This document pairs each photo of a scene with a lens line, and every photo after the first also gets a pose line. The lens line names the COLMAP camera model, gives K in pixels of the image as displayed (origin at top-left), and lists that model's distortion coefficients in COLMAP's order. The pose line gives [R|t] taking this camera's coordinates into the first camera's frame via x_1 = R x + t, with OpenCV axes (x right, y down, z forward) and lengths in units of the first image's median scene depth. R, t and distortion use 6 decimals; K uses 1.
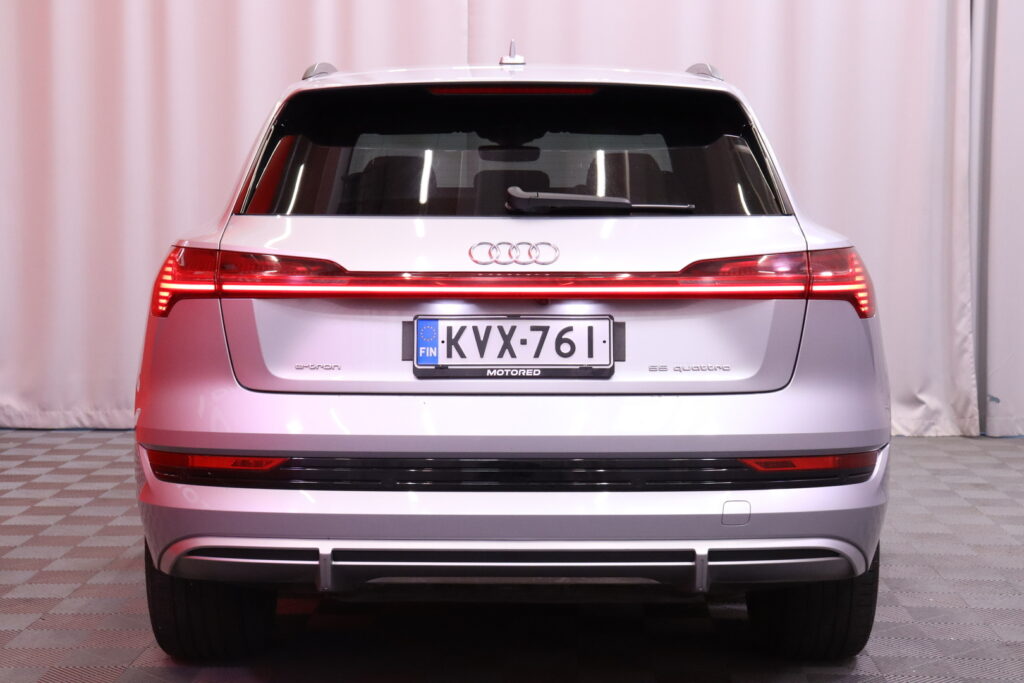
lens RADIAL K [[1828.9, 0, 510.5], [0, 1828.9, 344.0], [0, 0, 1]] dist [0.049693, 0.000000]
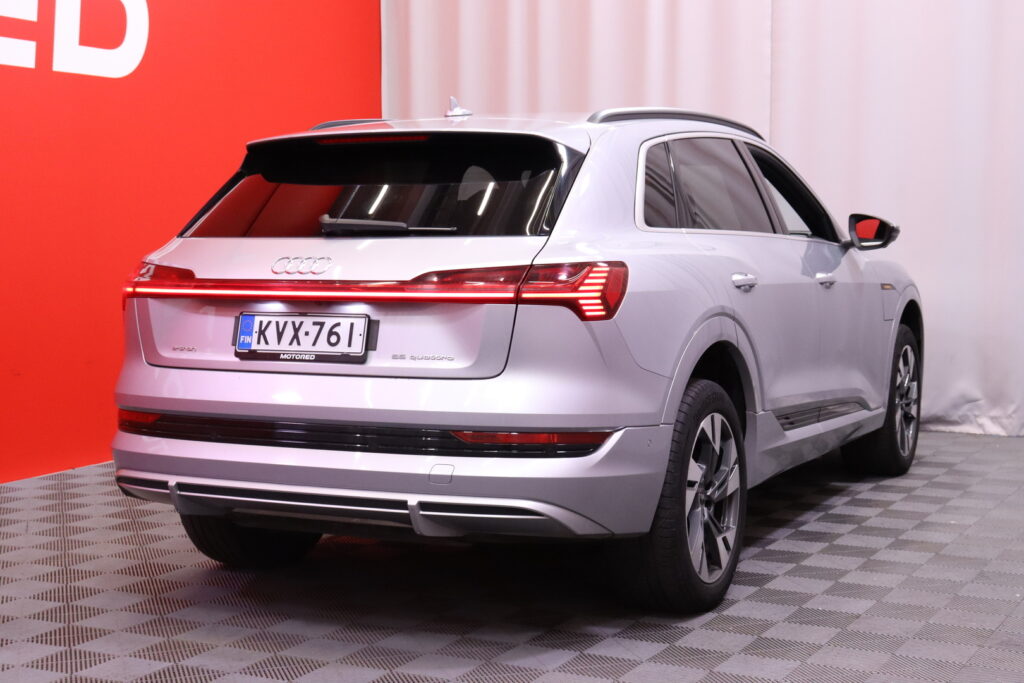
lens RADIAL K [[1655.6, 0, 510.6], [0, 1655.6, 342.9], [0, 0, 1]] dist [-0.030288, 0.000000]
pose [[0.898095, 0.024769, -0.439102, 0.649251], [-0.027529, 0.999621, 0.000082, 0.001463], [0.438938, 0.012015, 0.898437, 0.003066]]
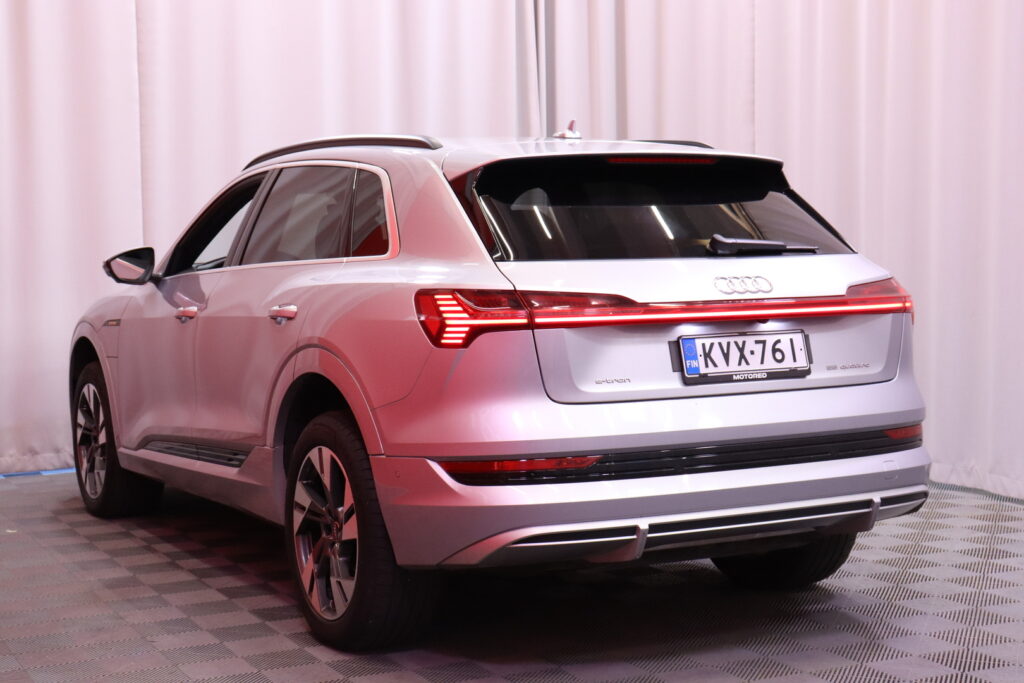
lens RADIAL K [[1736.4, 0, 516.2], [0, 1736.4, 333.4], [0, 0, 1]] dist [0.041686, 0.000000]
pose [[0.879645, -0.041644, 0.473805, -0.721034], [0.057616, 0.998153, -0.019237, -0.000653], [-0.472129, 0.044220, 0.880420, -0.013954]]
